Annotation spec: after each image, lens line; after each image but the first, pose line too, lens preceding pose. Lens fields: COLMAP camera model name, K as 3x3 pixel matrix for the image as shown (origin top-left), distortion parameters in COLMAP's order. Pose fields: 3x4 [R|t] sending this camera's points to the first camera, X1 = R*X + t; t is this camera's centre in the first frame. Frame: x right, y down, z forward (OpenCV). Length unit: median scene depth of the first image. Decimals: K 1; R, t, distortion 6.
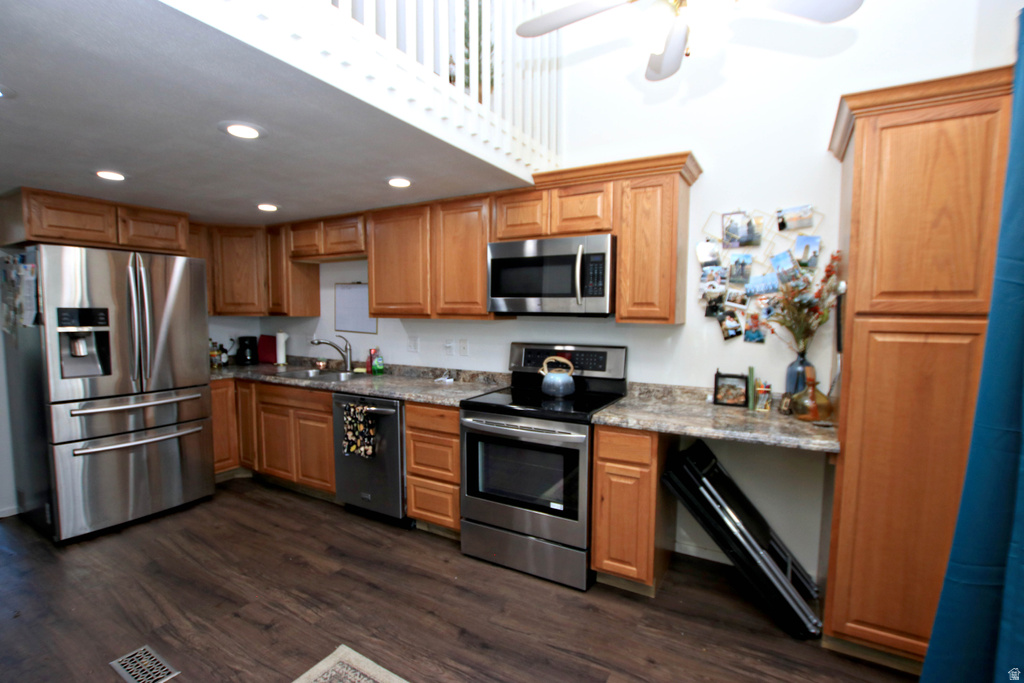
lens RADIAL K [[474.3, 0, 509.1], [0, 474.3, 351.4], [0, 0, 1]] dist [-0.031169, 0.000694]
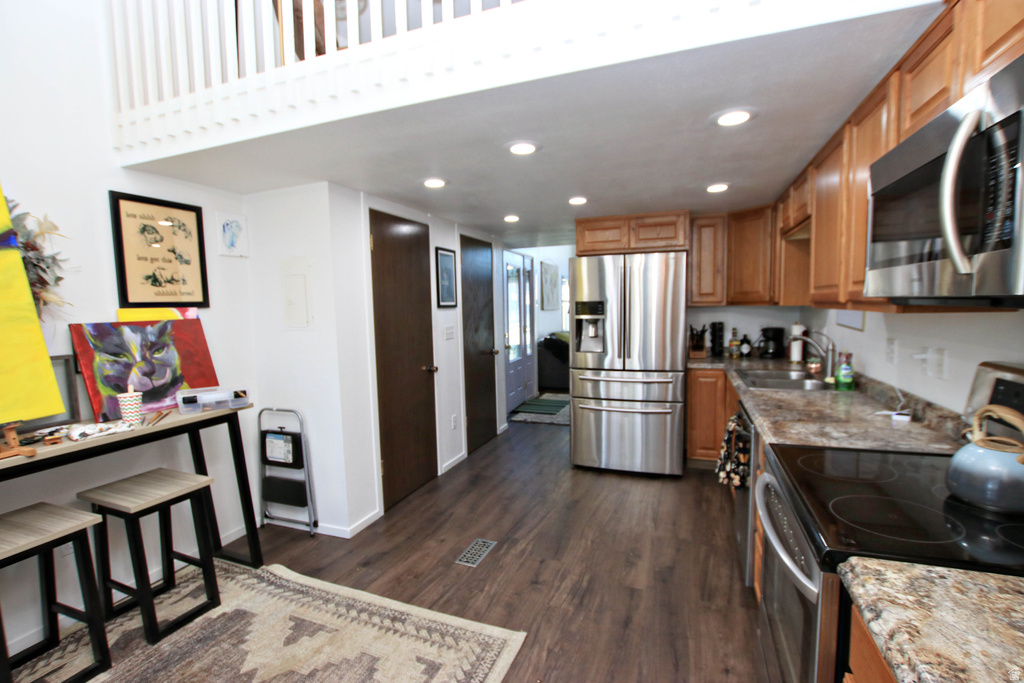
lens RADIAL K [[474.3, 0, 509.1], [0, 474.3, 351.4], [0, 0, 1]] dist [-0.031169, 0.000694]
pose [[0.158070, 0.084046, -0.983845, 0.400651], [-0.058790, 0.995405, 0.075588, -0.037501], [0.985676, 0.045892, 0.162285, 0.525462]]
